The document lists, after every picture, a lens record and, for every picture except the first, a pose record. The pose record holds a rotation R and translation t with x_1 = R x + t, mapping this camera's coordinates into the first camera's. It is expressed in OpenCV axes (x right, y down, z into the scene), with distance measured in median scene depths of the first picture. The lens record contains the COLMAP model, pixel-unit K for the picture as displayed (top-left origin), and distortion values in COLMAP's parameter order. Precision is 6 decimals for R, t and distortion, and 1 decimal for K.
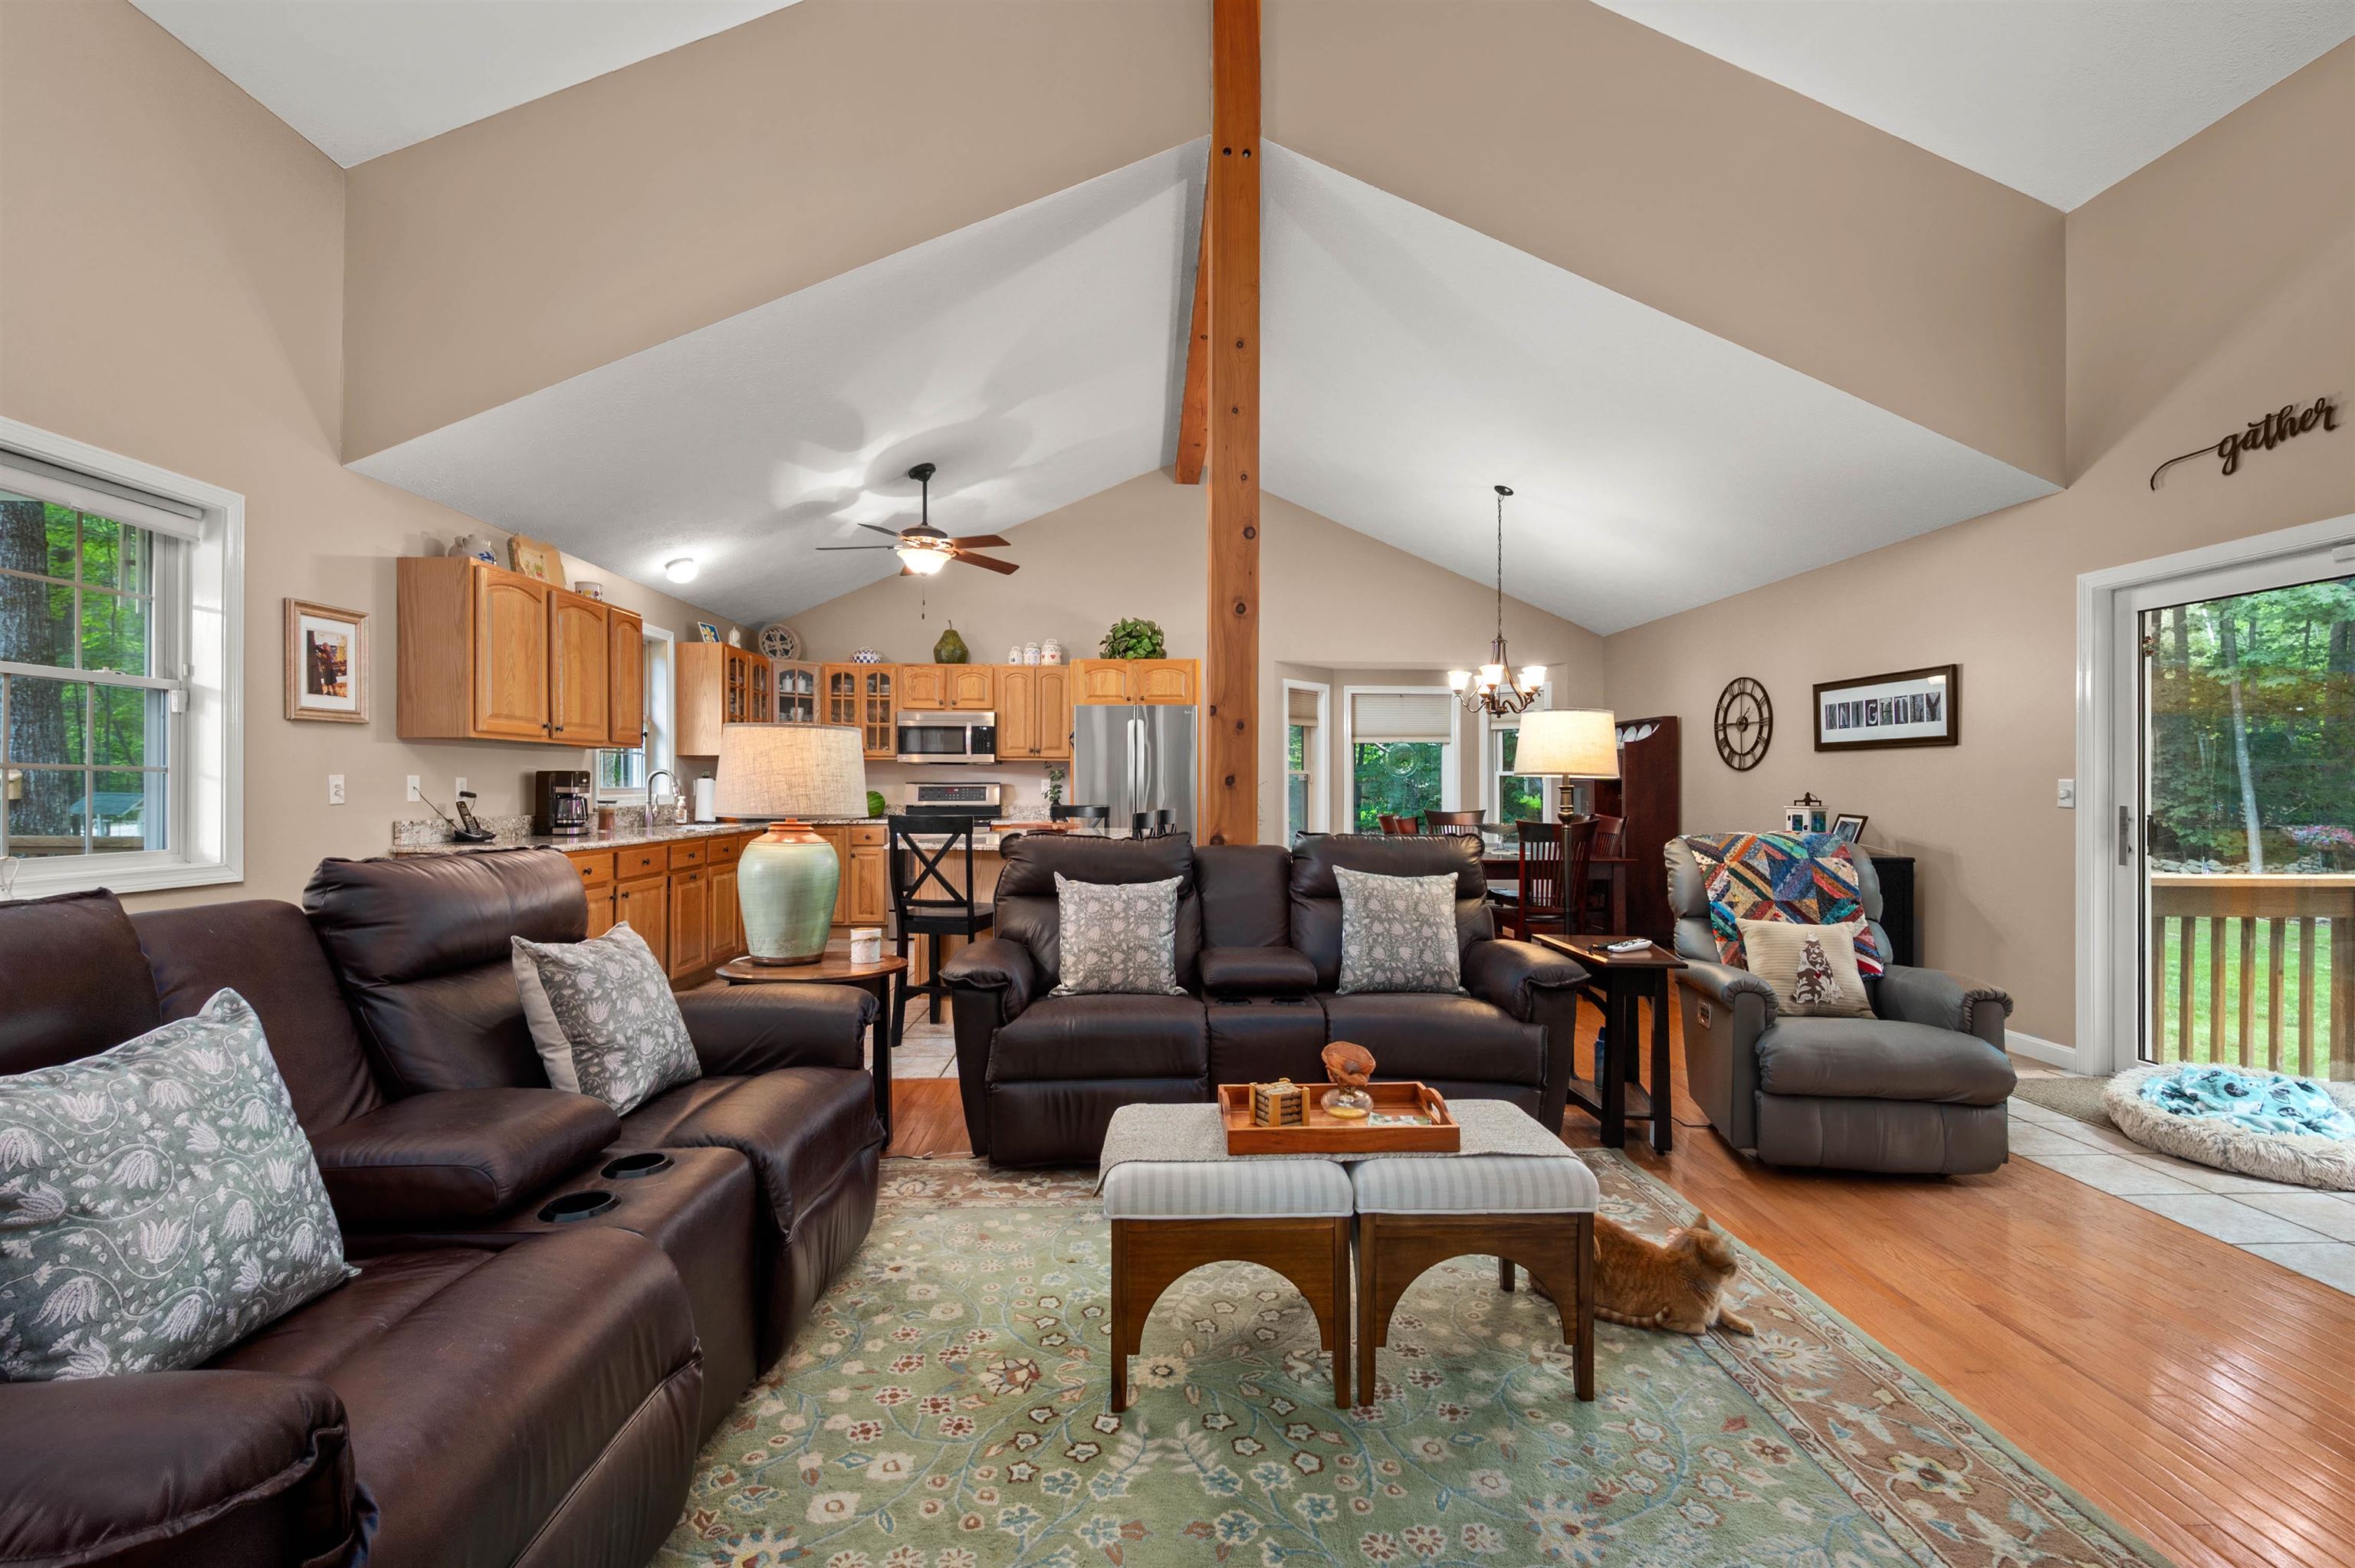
lens RADIAL K [[1006.7, 0, 1181.5], [0, 1006.7, 780.8], [0, 0, 1]] dist [-0.001774, 0.000111]
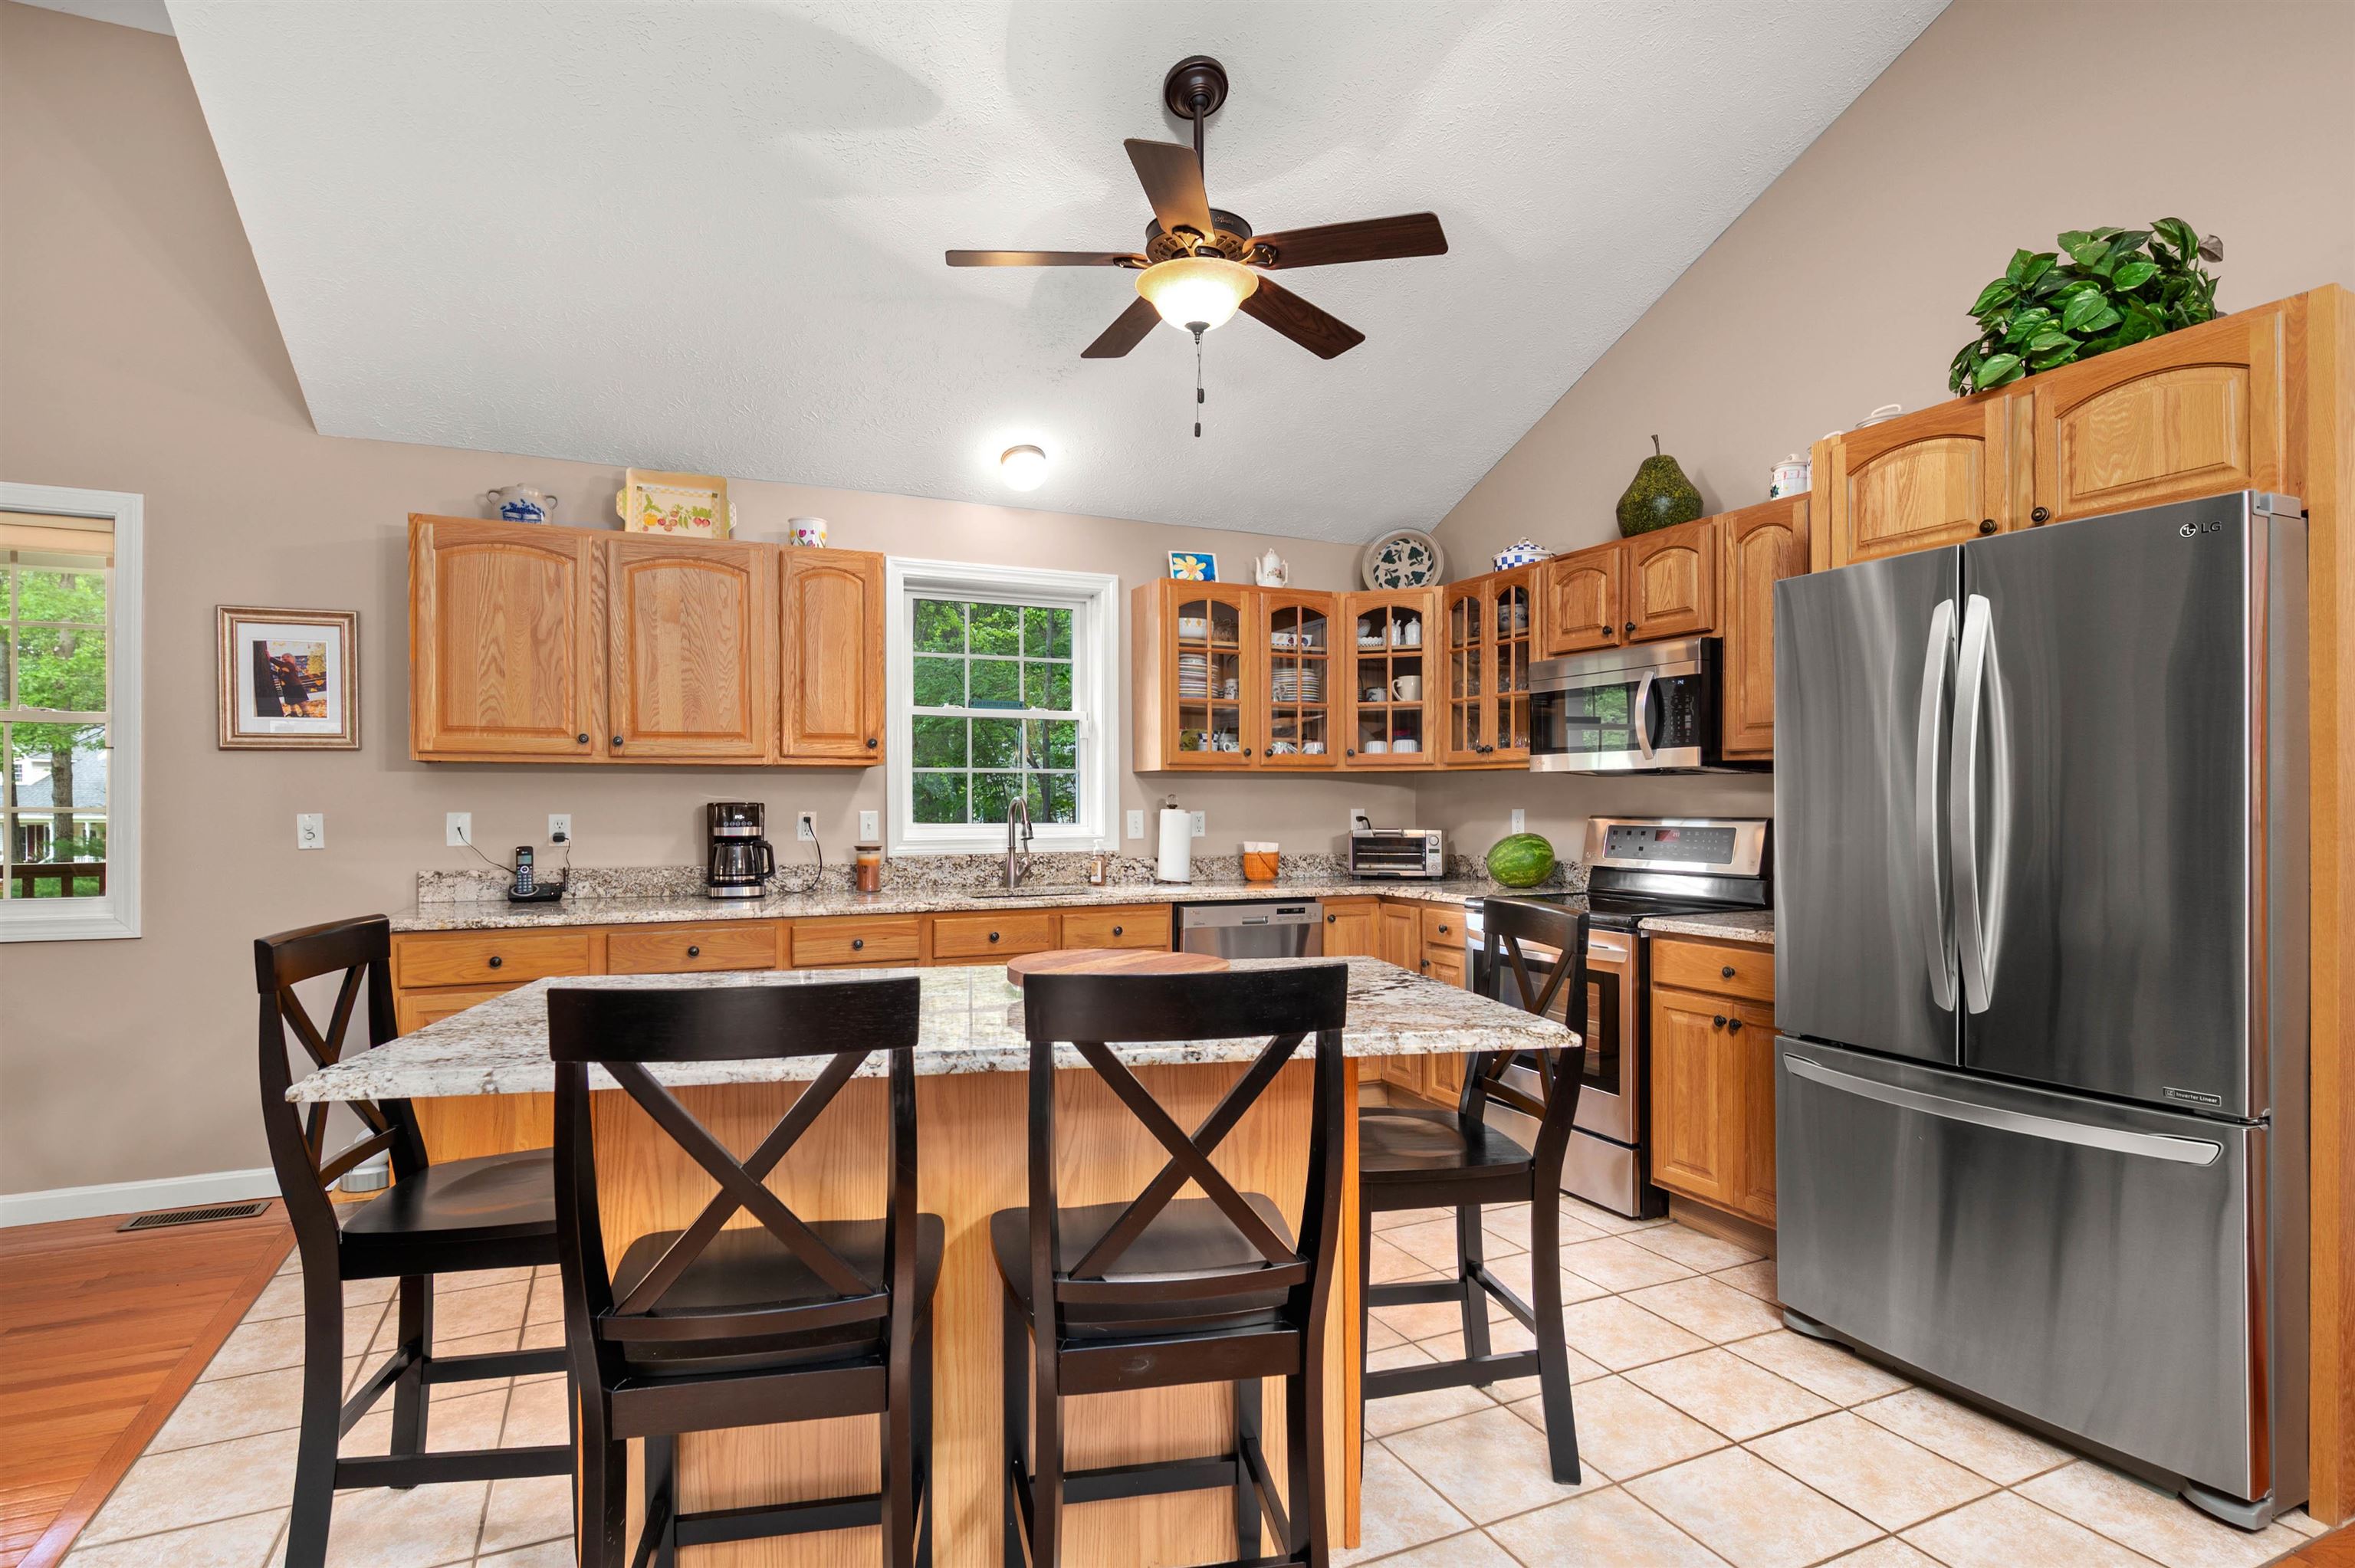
lens RADIAL K [[1175.0, 0, 1177.5], [0, 1175.0, 803.4], [0, 0, 1]] dist [-0.003135, 0.001386]
pose [[0.383921, 0.000129, -0.923366, 0.320198], [0.005489, 0.999982, 0.002422, -0.012827], [0.923349, -0.005998, 0.383914, 1.314148]]
